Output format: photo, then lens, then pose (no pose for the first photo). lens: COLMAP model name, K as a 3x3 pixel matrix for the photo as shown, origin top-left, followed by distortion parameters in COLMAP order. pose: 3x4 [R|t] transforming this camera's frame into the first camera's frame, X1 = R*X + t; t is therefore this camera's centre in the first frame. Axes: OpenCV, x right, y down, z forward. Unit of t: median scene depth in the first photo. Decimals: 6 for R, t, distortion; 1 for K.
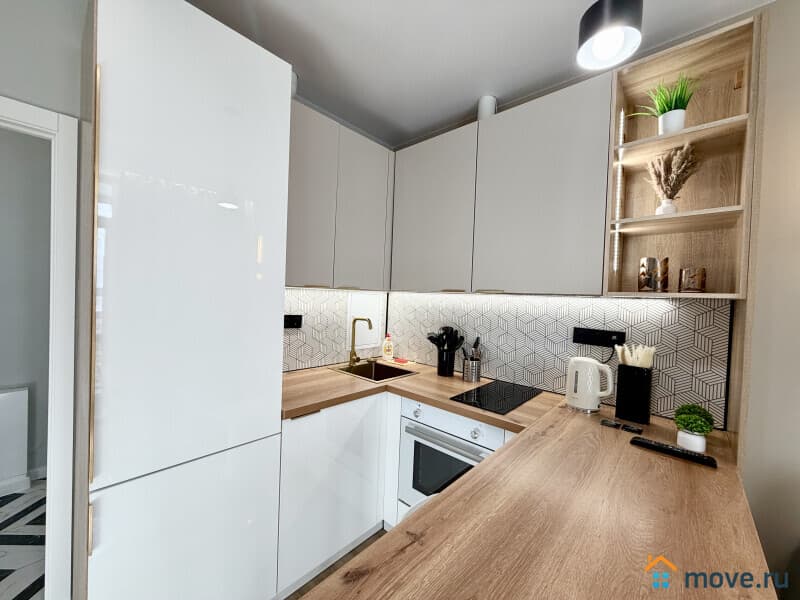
lens RADIAL K [[314.4, 0, 400.0], [0, 314.4, 300.0], [0, 0, 1]] dist [-0.012788, 0.000266]
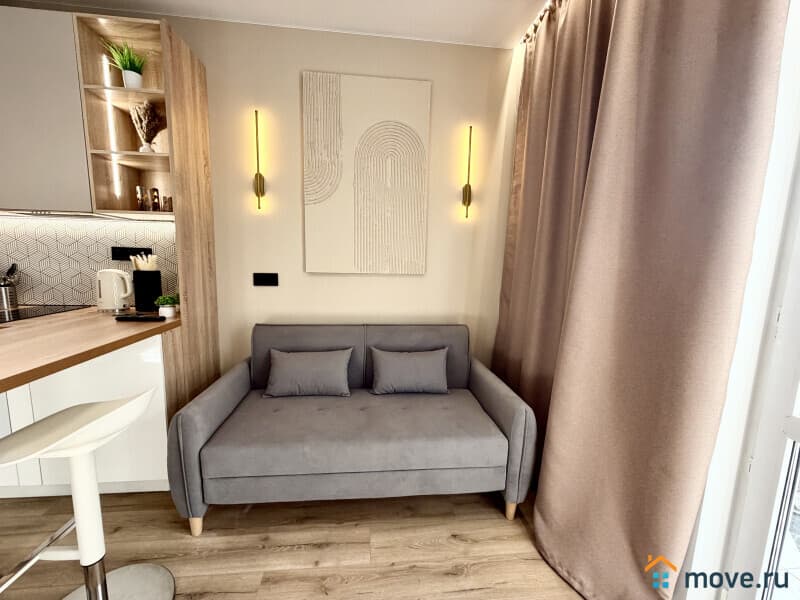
lens RADIAL K [[314.4, 0, 400.0], [0, 314.4, 300.0], [0, 0, 1]] dist [-0.012788, 0.000266]
pose [[0.663773, -0.121717, 0.737964, 0.458674], [0.012134, 0.988292, 0.152091, 0.141479], [-0.747836, -0.092000, 0.657479, -0.684140]]
